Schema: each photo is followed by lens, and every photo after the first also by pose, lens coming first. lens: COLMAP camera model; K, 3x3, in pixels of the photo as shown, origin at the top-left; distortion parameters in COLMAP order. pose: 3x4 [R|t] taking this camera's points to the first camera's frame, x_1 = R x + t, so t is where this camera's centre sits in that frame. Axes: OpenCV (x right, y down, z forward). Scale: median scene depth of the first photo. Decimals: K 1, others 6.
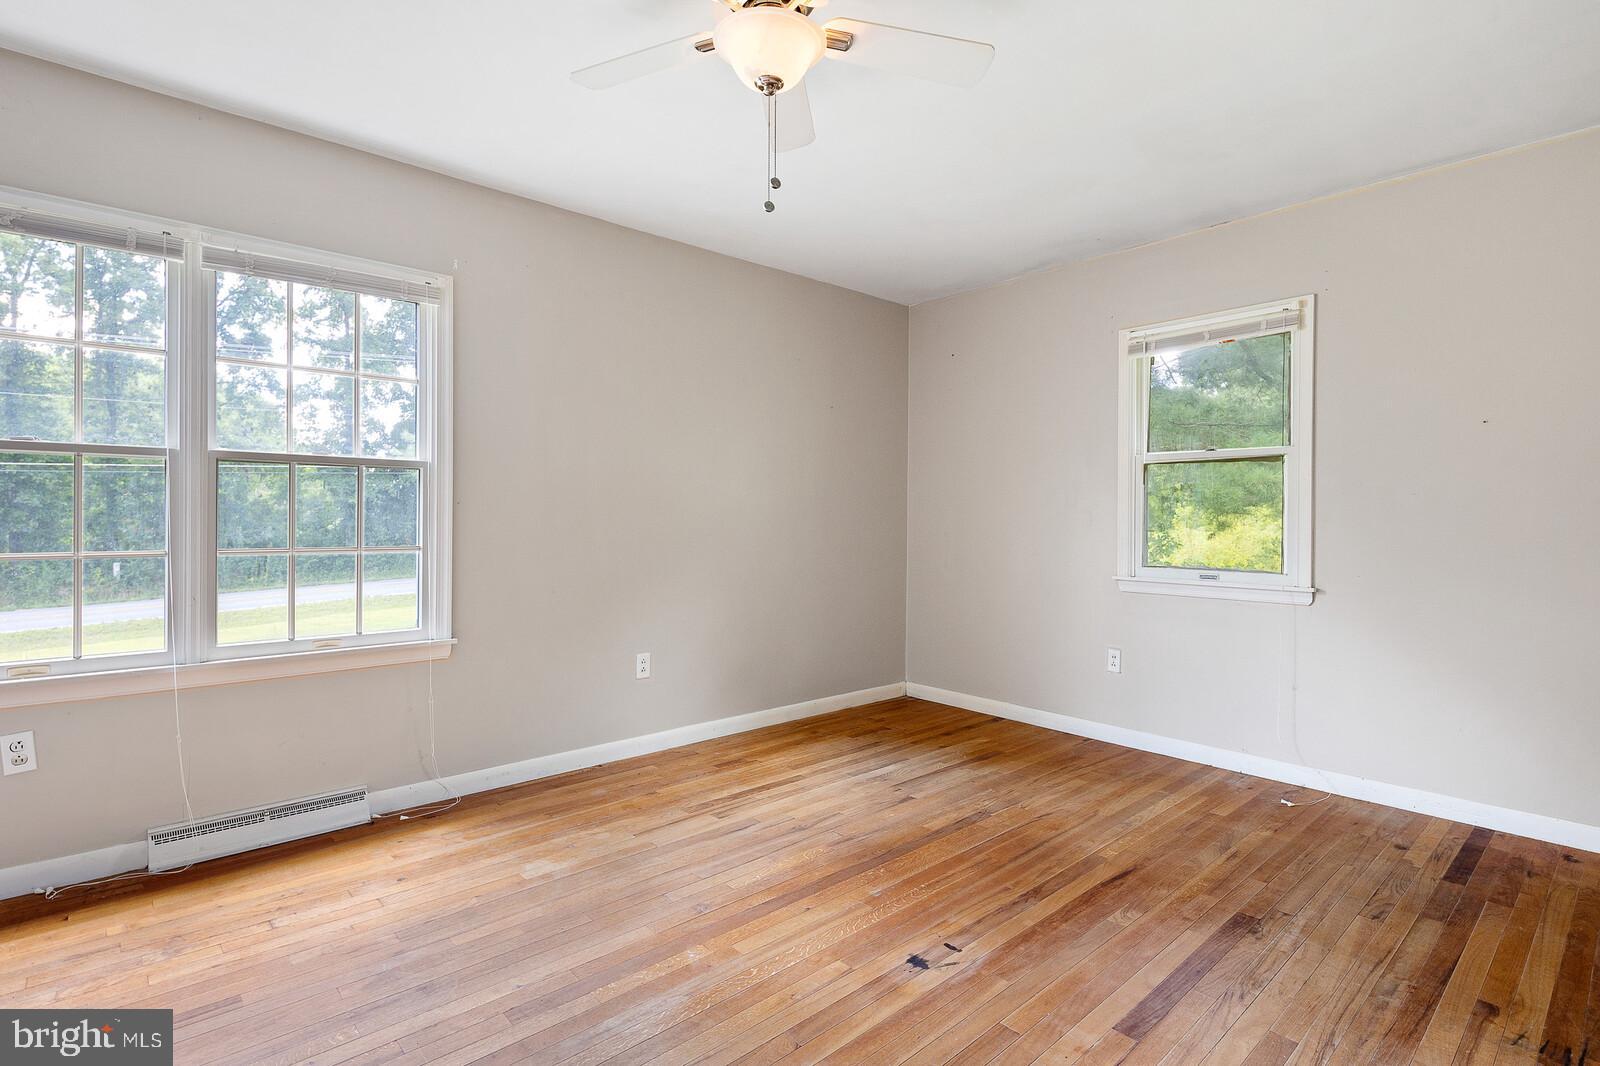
lens RADIAL K [[780.9, 0, 798.4], [0, 780.9, 532.9], [0, 0, 1]] dist [0.003140, -0.001080]
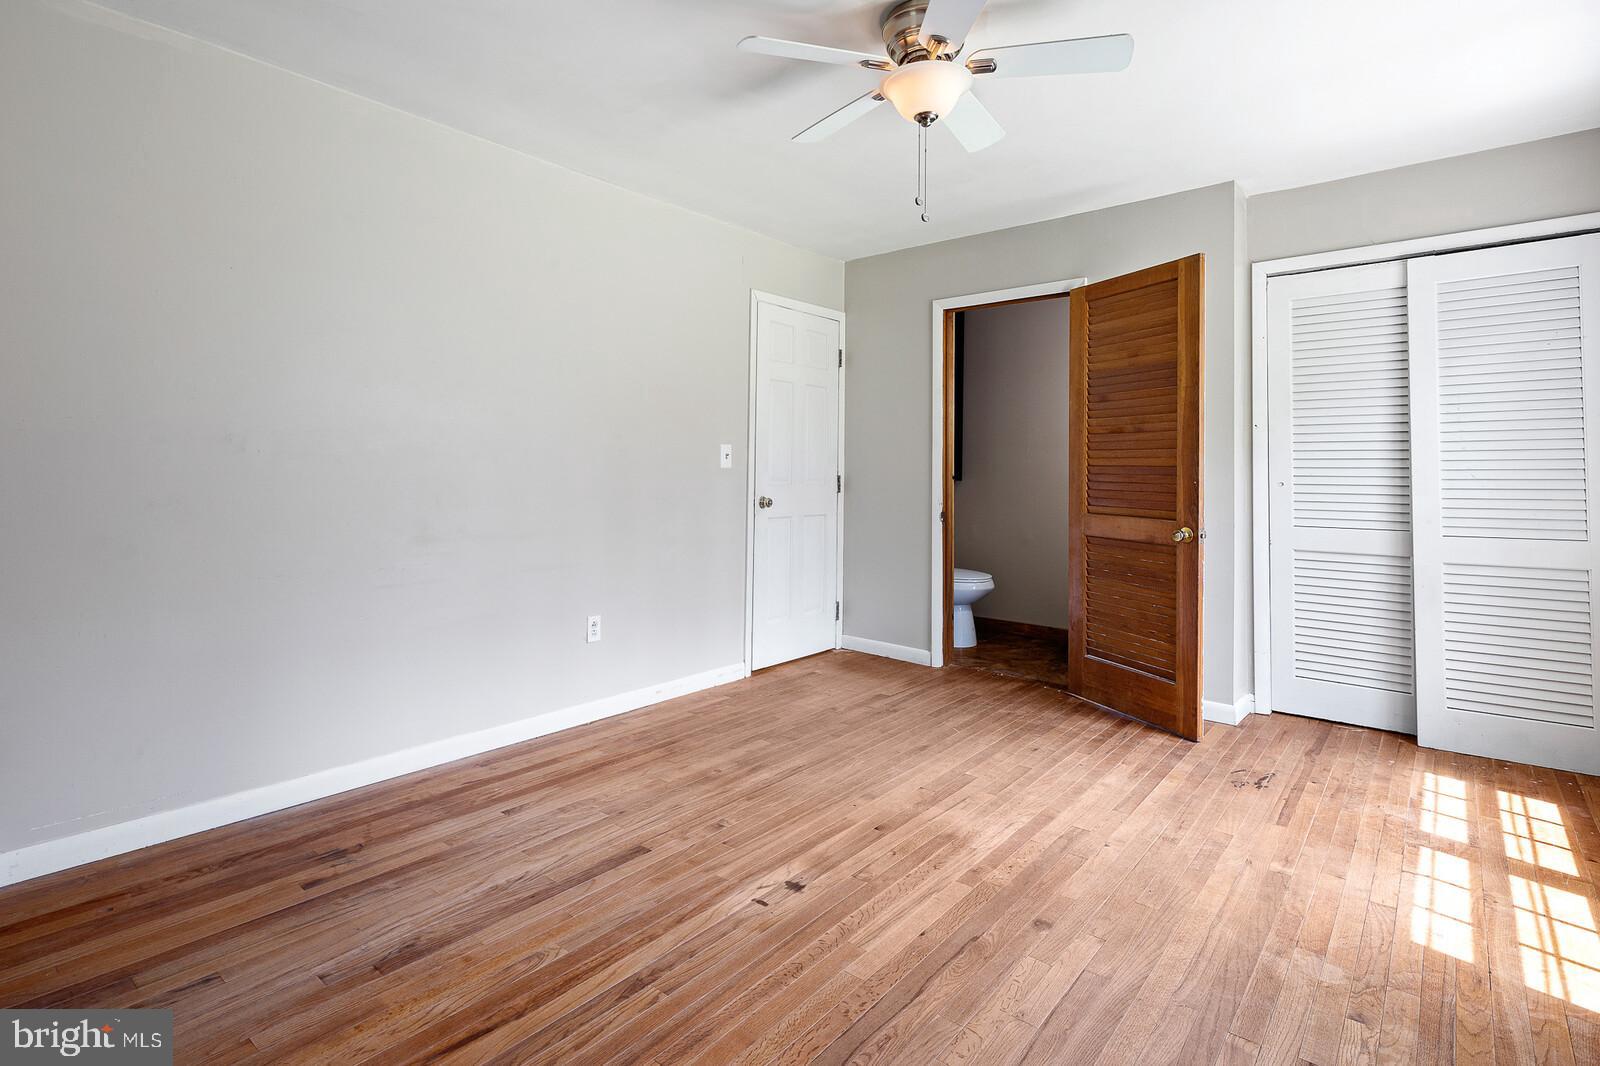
lens RADIAL K [[780.9, 0, 798.4], [0, 780.9, 532.9], [0, 0, 1]] dist [0.003140, -0.001080]
pose [[-0.988484, -0.000438, -0.151325, 0.303229], [-0.015789, 0.994836, 0.100262, -0.038689], [0.150500, 0.101496, -0.983386, 1.961744]]
